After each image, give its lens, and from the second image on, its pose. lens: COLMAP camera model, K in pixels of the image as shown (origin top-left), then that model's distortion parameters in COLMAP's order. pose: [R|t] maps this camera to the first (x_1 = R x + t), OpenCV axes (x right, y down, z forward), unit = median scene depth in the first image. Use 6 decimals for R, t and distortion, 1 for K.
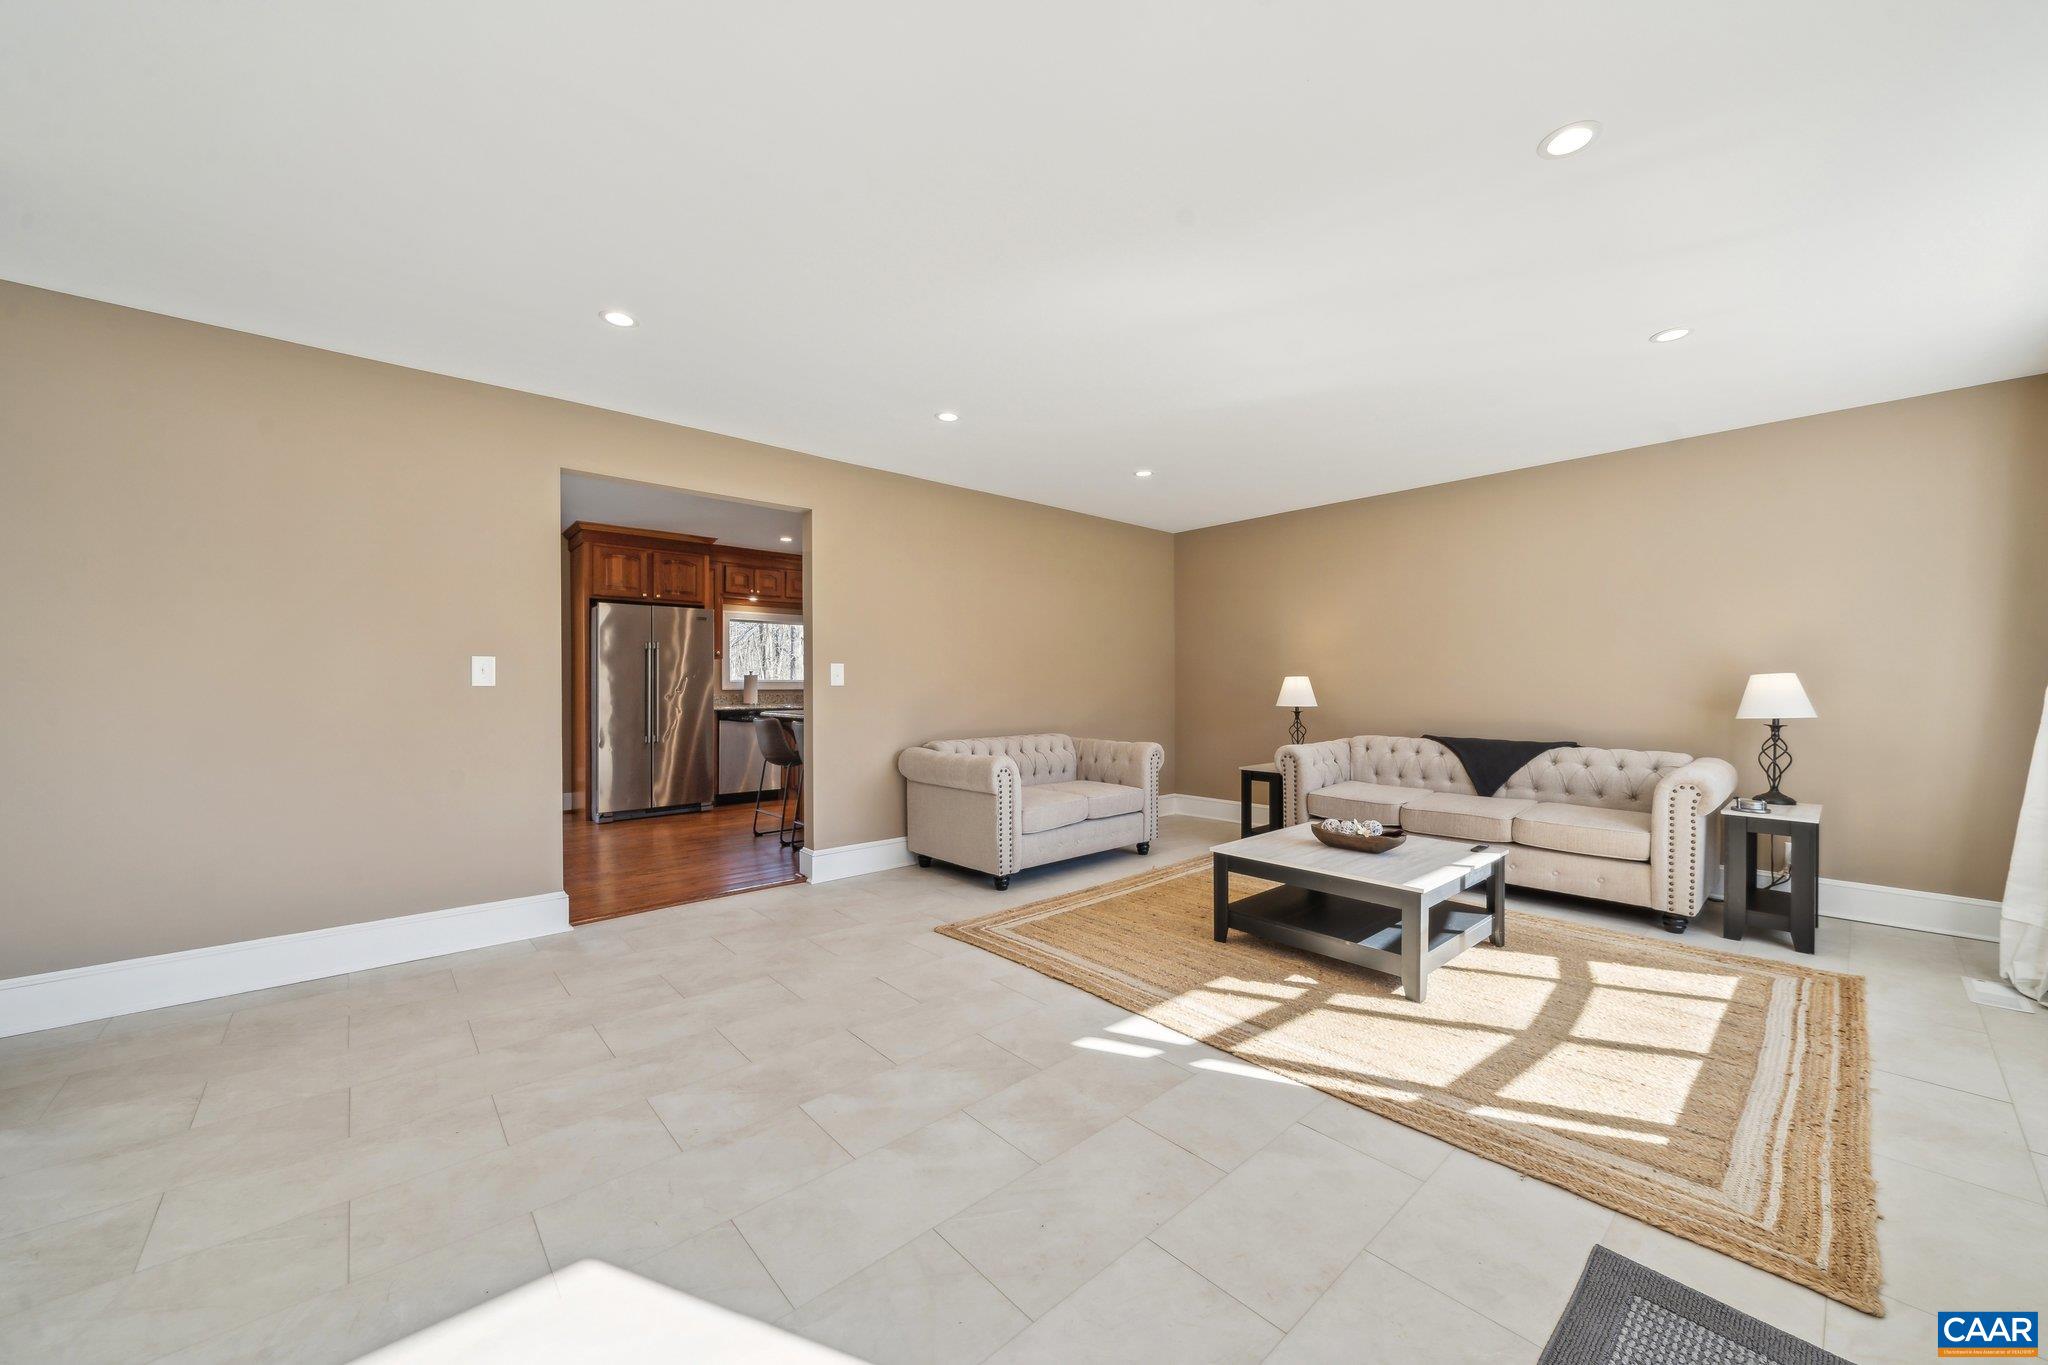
lens RADIAL K [[759.2, 0, 1026.5], [0, 759.2, 686.7], [0, 0, 1]] dist [-0.000234, 0.000020]
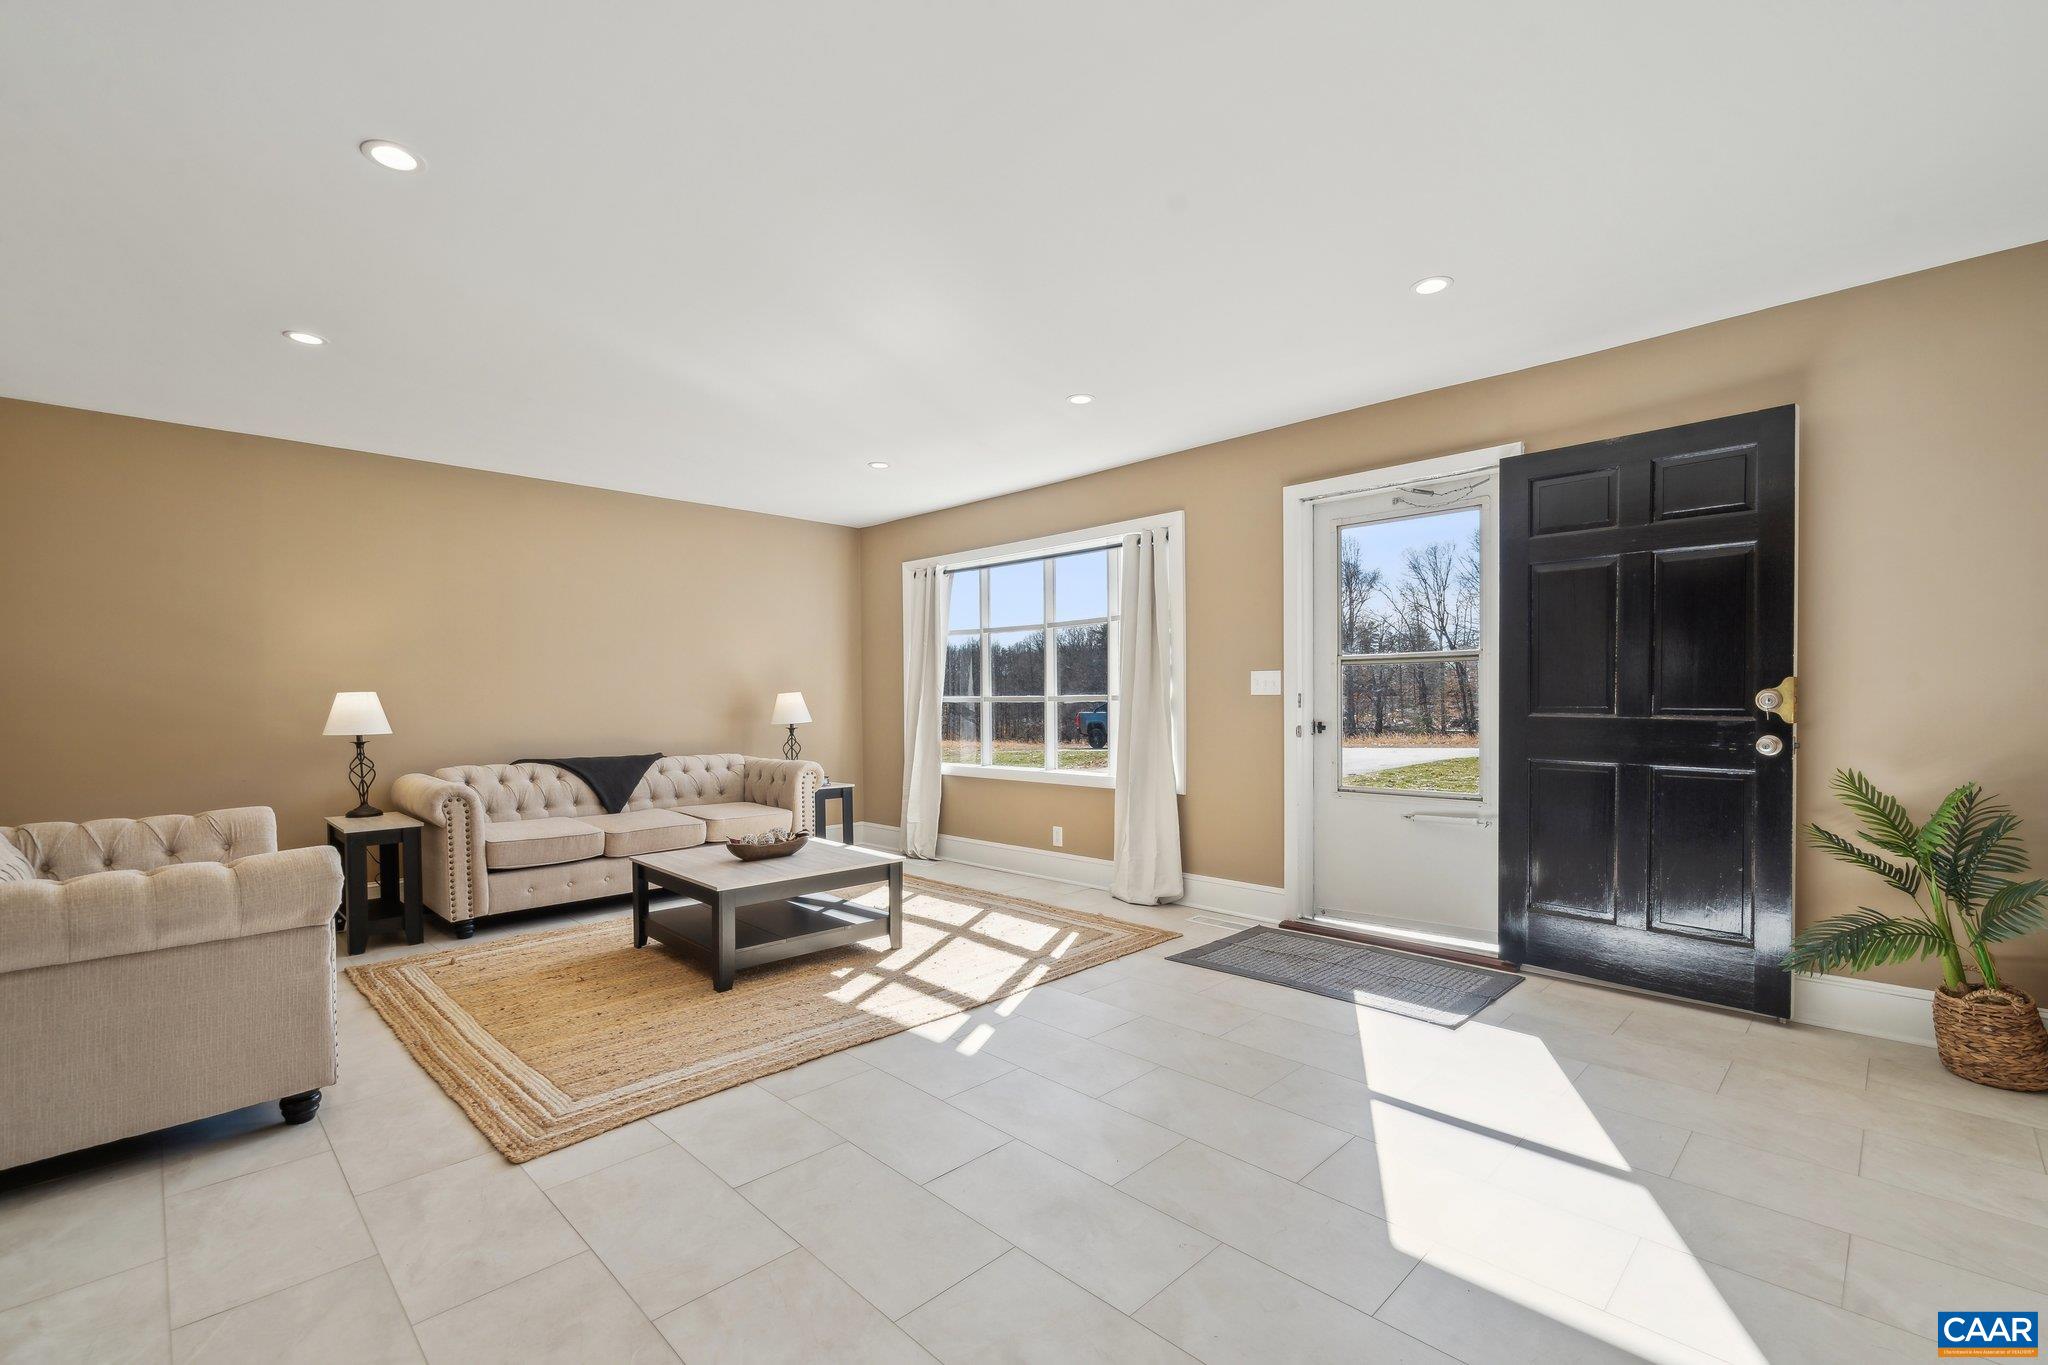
lens RADIAL K [[888.8, 0, 1022.7], [0, 888.8, 722.7], [0, 0, 1]] dist [0.001030, 0.000067]
pose [[-0.055051, -0.028878, 0.998066, -0.635145], [0.009728, 0.999519, 0.029457, -0.004683], [-0.998436, 0.011331, -0.054743, 0.562798]]
